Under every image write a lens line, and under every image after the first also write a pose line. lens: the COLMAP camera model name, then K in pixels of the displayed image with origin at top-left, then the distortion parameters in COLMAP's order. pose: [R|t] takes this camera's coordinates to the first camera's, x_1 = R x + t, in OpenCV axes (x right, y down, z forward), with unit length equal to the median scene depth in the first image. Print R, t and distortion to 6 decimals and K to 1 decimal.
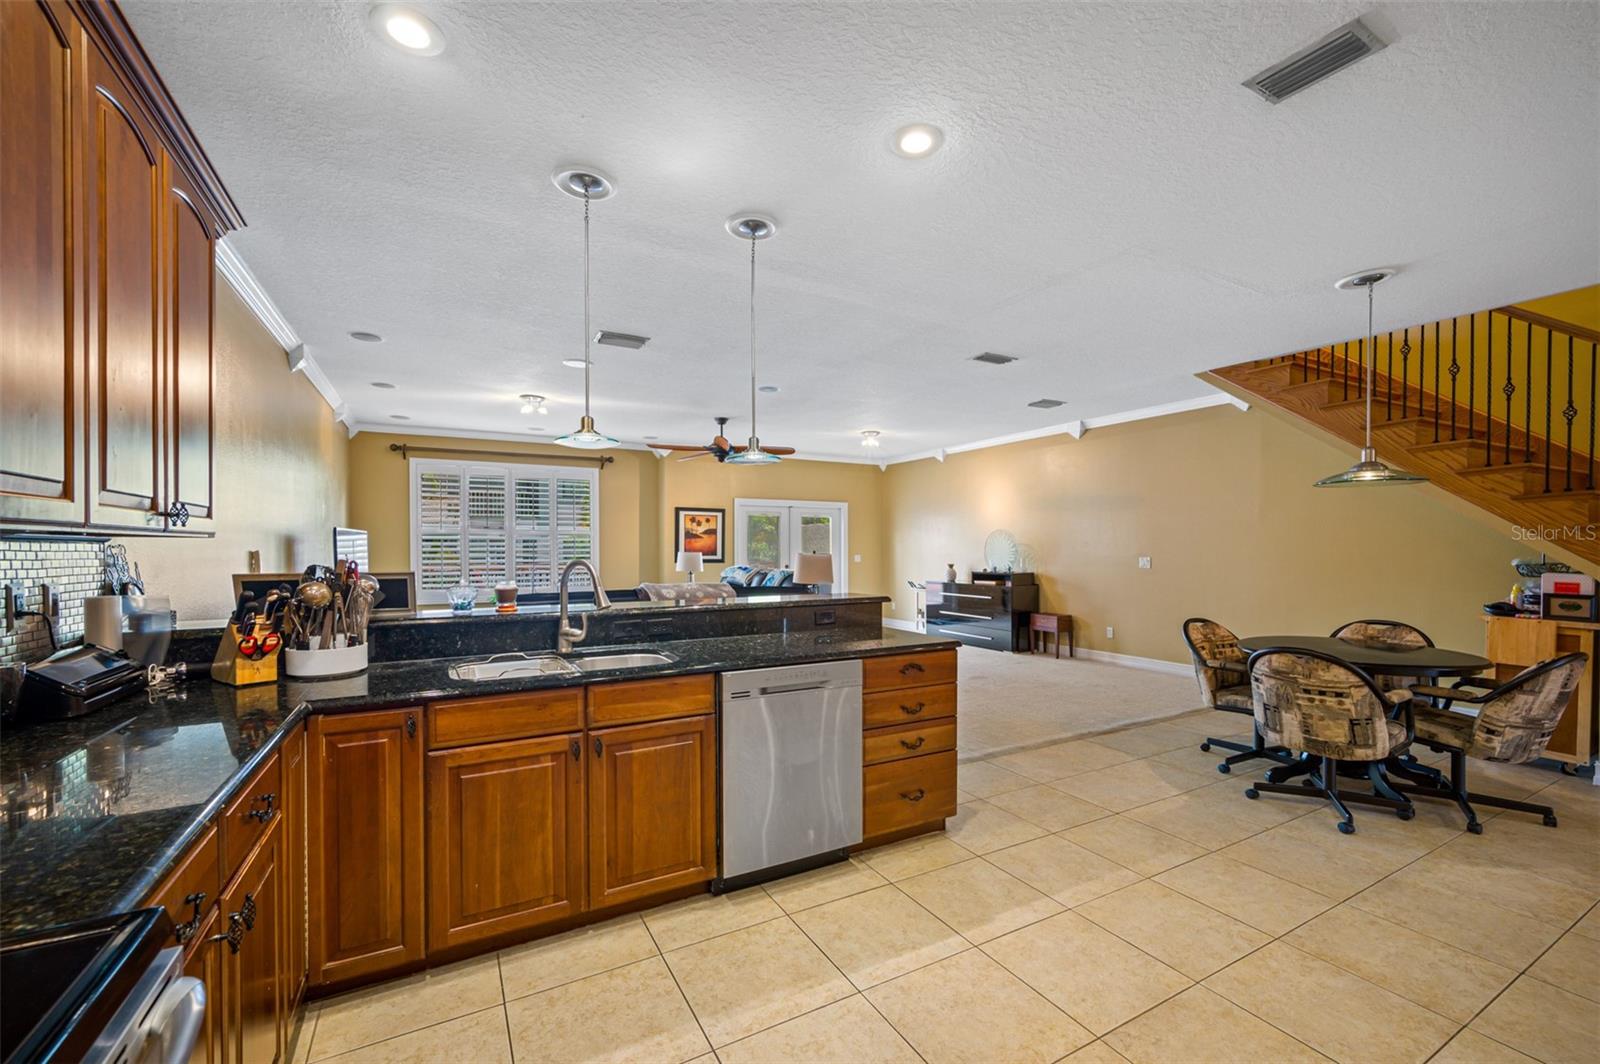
lens RADIAL K [[644.4, 0, 800.7], [0, 644.4, 544.8], [0, 0, 1]] dist [-0.001032, 0.000794]
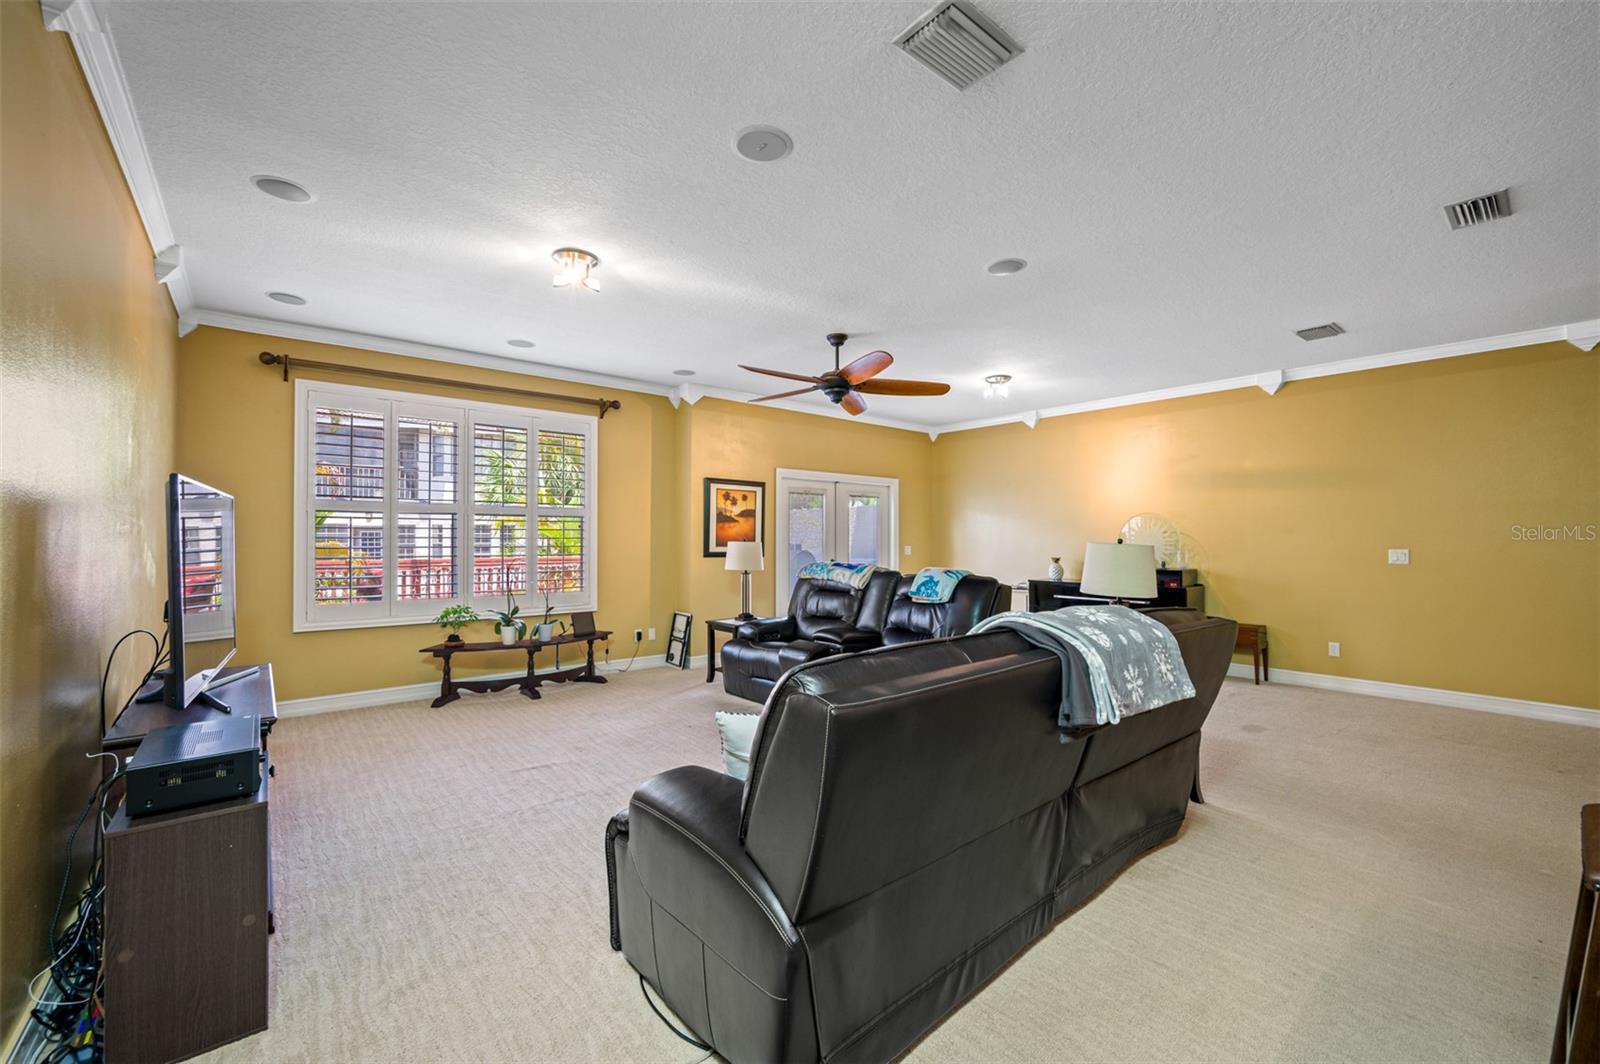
lens RADIAL K [[644.4, 0, 787.3], [0, 644.4, 540.5], [0, 0, 1]] dist [-0.001032, 0.000794]
pose [[0.984439, 0.003141, 0.175700, -0.515548], [-0.004689, 0.999954, 0.008397, 0.008253], [-0.175665, -0.009090, 0.984408, 0.657588]]
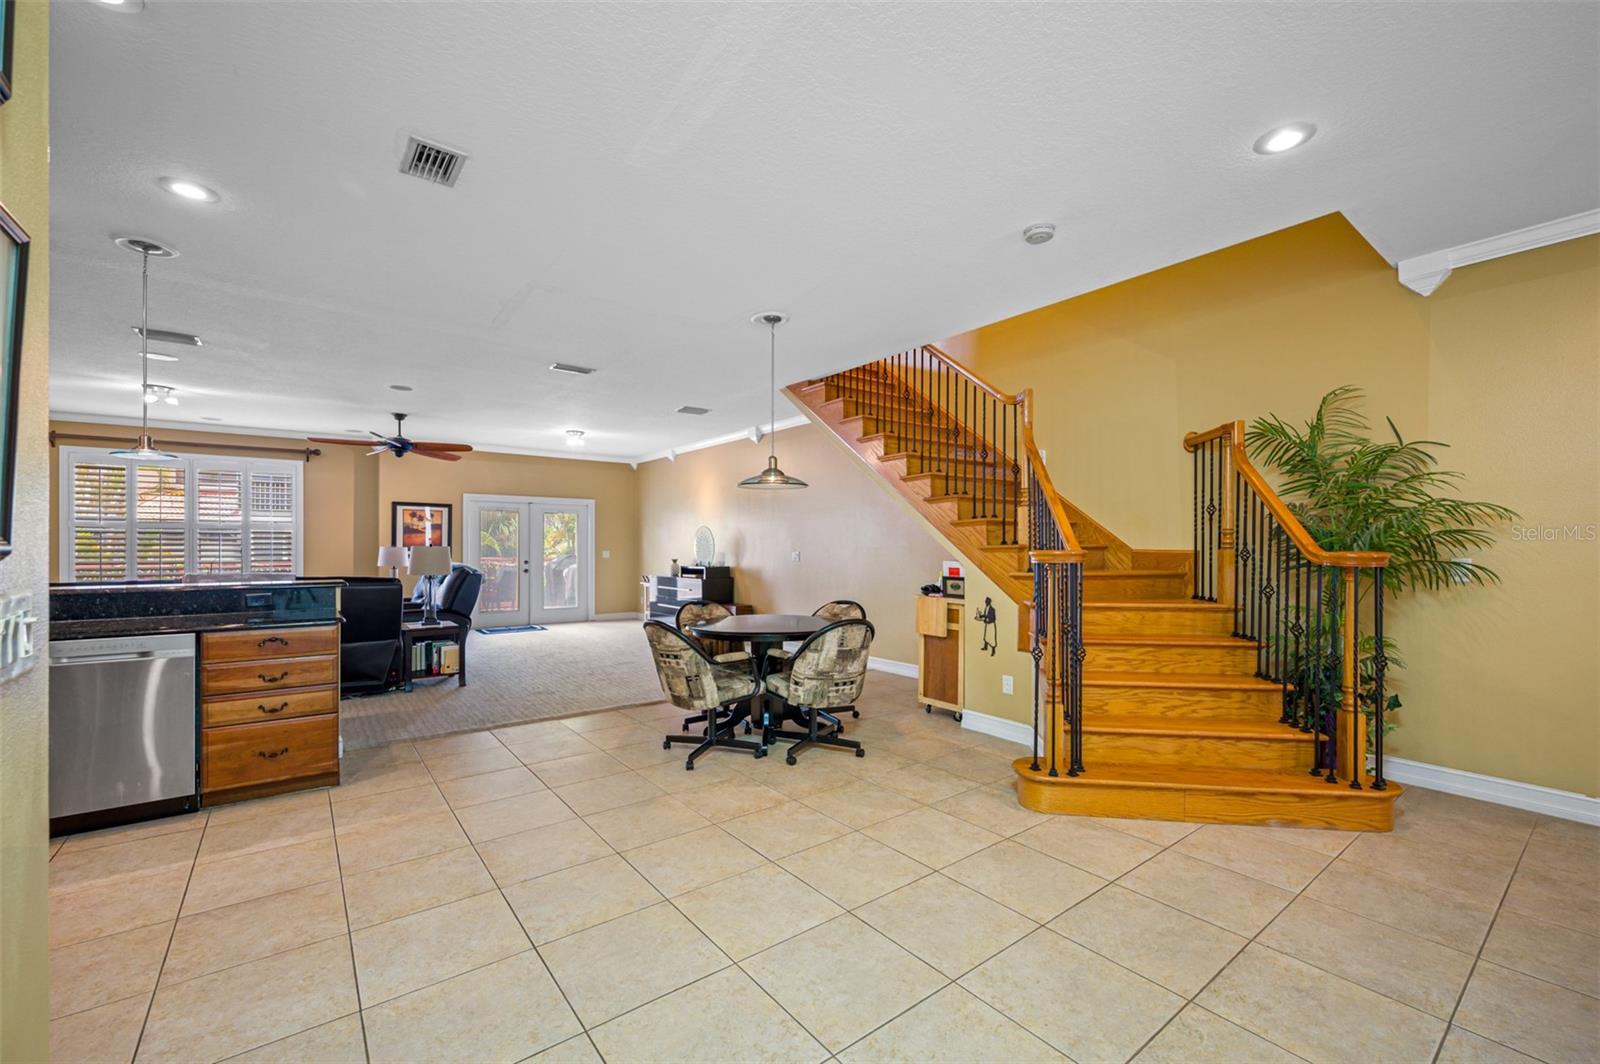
lens RADIAL K [[644.4, 0, 792.3], [0, 644.4, 545.8], [0, 0, 1]] dist [-0.001032, 0.000794]
pose [[0.988703, 0.002062, 0.149872, 0.602962], [-0.002540, 0.999992, 0.002999, 0.011326], [-0.149865, -0.003346, 0.988701, -0.172865]]
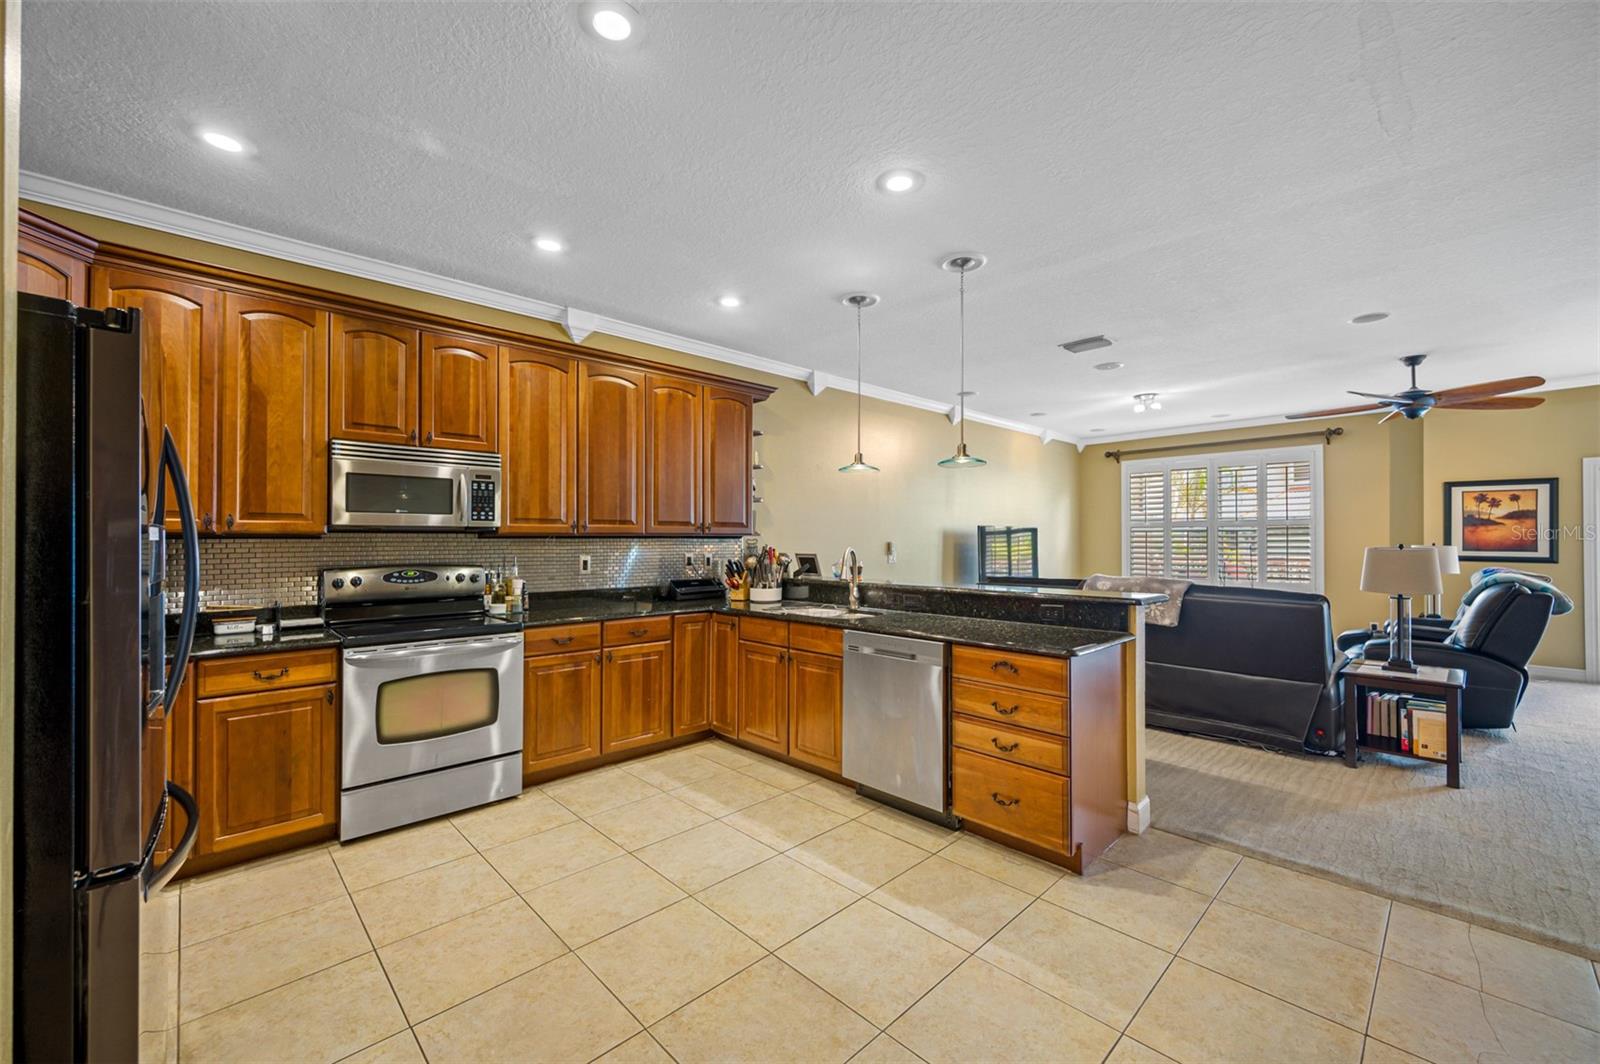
lens RADIAL K [[644.4, 0, 822.7], [0, 644.4, 531.6], [0, 0, 1]] dist [-0.001032, 0.000794]
pose [[0.276995, -0.012475, -0.960790, 0.676016], [0.005657, 0.999920, -0.011352, 0.000585], [0.960855, -0.002290, 0.277043, 0.315658]]
